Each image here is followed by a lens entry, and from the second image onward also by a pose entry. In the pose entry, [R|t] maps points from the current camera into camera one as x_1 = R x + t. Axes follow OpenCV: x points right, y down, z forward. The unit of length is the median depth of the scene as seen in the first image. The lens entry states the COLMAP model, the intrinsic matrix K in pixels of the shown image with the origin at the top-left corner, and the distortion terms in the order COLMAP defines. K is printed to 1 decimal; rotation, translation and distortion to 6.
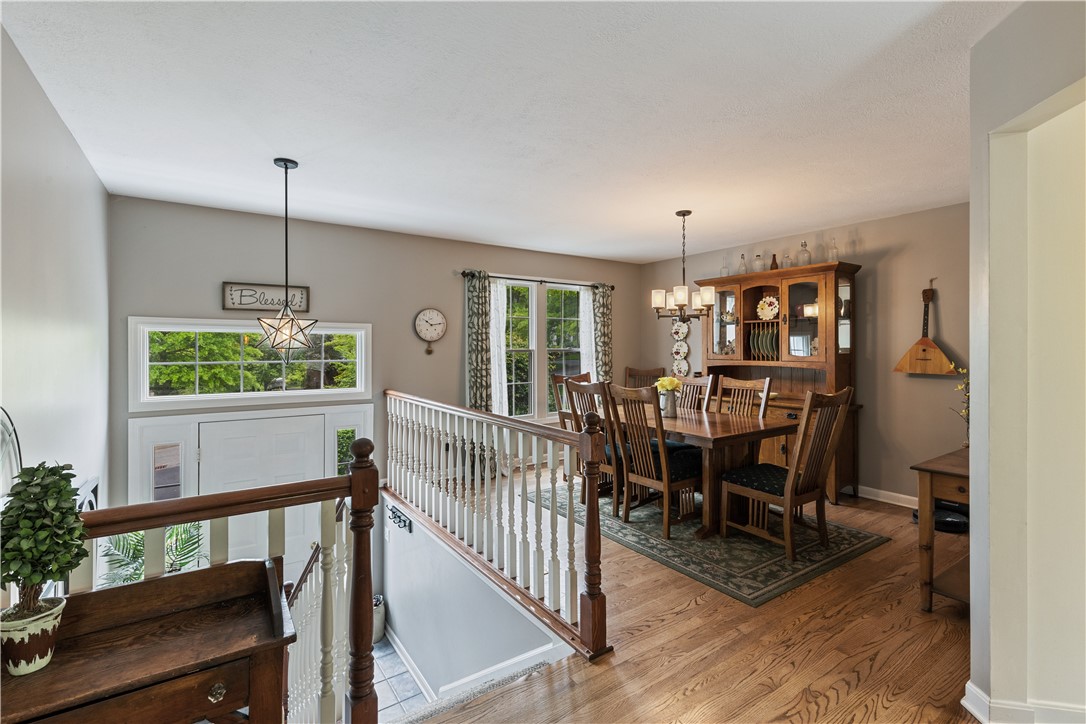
lens RADIAL K [[490.6, 0, 539.4], [0, 490.6, 351.9], [0, 0, 1]] dist [0.006002, -0.000314]
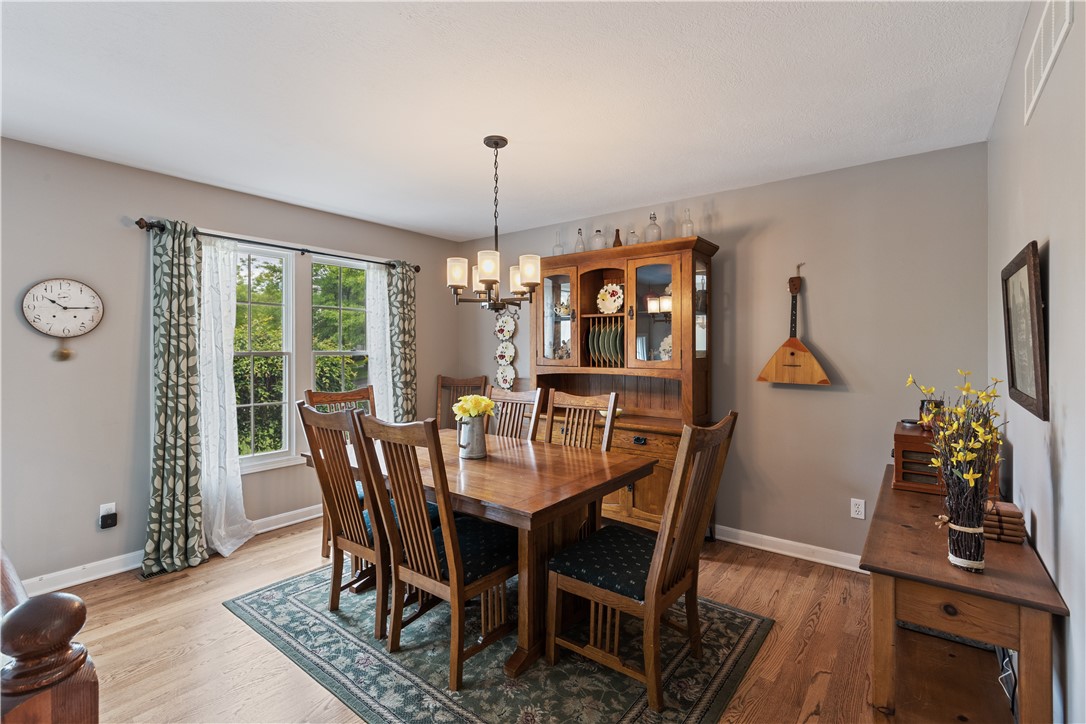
lens RADIAL K [[490.6, 0, 539.4], [0, 490.6, 351.9], [0, 0, 1]] dist [0.006002, -0.000314]
pose [[0.952076, 0.001277, 0.305859, 0.128253], [-0.000046, 0.999992, -0.004031, -0.002818], [-0.305862, 0.003824, 0.952068, 0.311415]]
